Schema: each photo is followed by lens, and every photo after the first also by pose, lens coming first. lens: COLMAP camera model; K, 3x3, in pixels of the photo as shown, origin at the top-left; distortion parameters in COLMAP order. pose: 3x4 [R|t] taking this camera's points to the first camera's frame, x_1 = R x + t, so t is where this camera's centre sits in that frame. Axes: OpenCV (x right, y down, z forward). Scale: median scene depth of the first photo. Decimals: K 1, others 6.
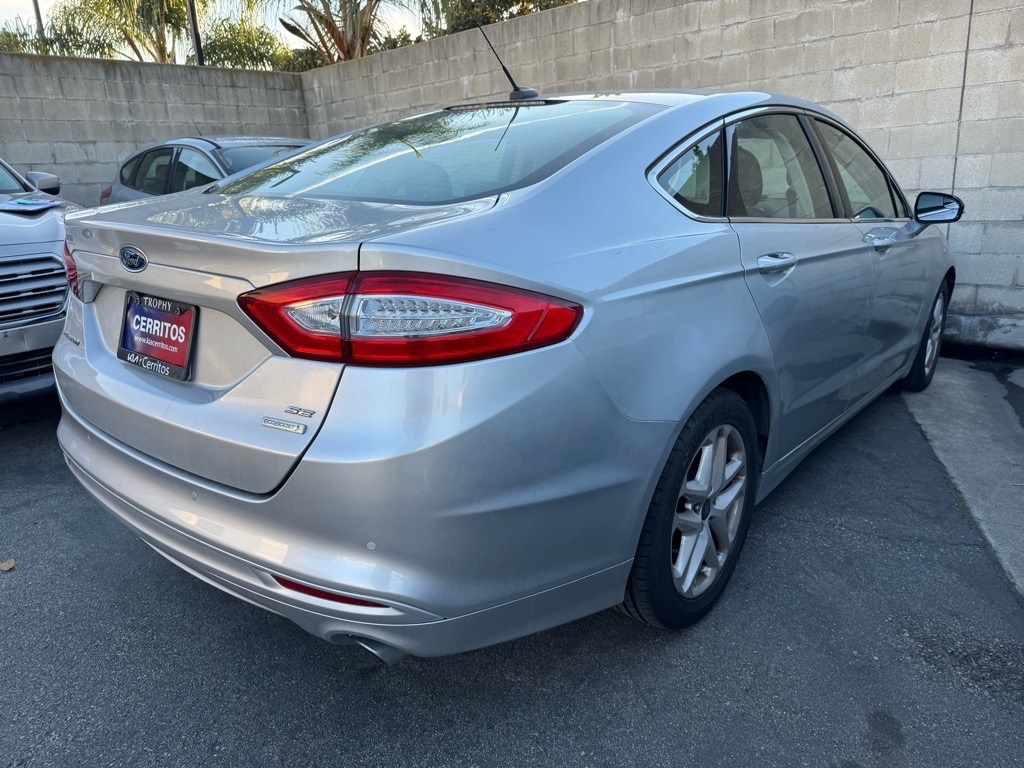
lens RADIAL K [[714.0, 0, 510.7], [0, 714.0, 383.8], [0, 0, 1]] dist [0.023160, 0.000857]
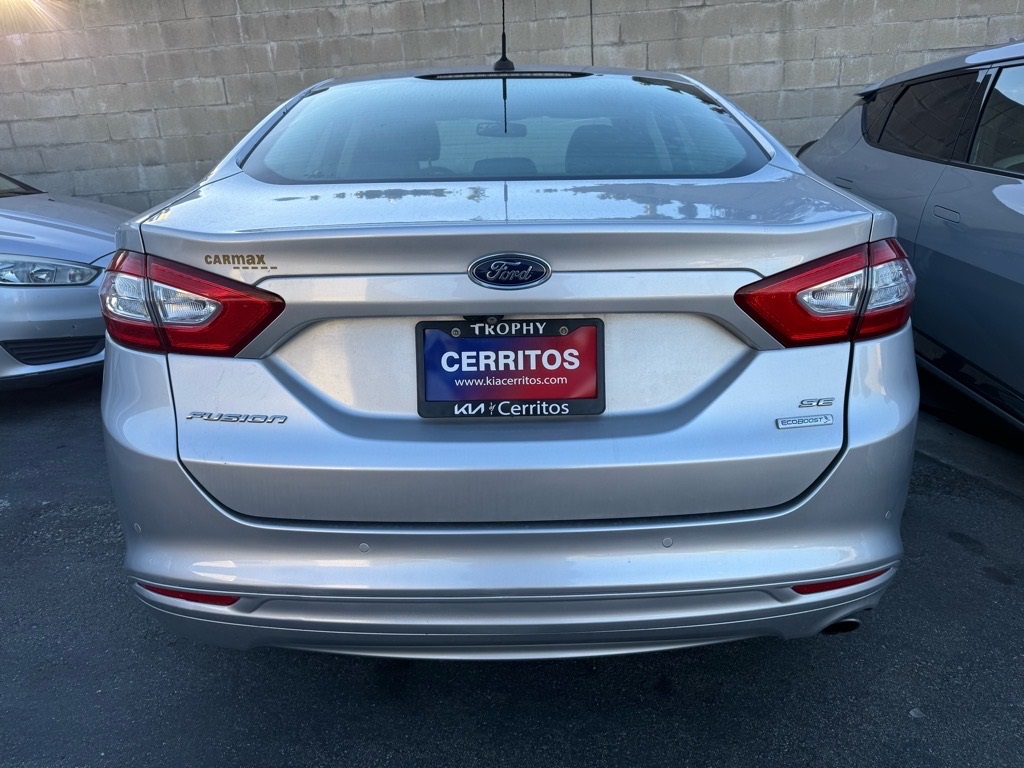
lens RADIAL K [[714.0, 0, 511.1], [0, 714.0, 384.4], [0, 0, 1]] dist [0.023160, 0.000857]
pose [[0.790270, -0.214954, 0.573819, -0.255131], [0.200947, 0.975577, 0.088708, -0.032887], [-0.578873, 0.045204, 0.814164, 0.105757]]
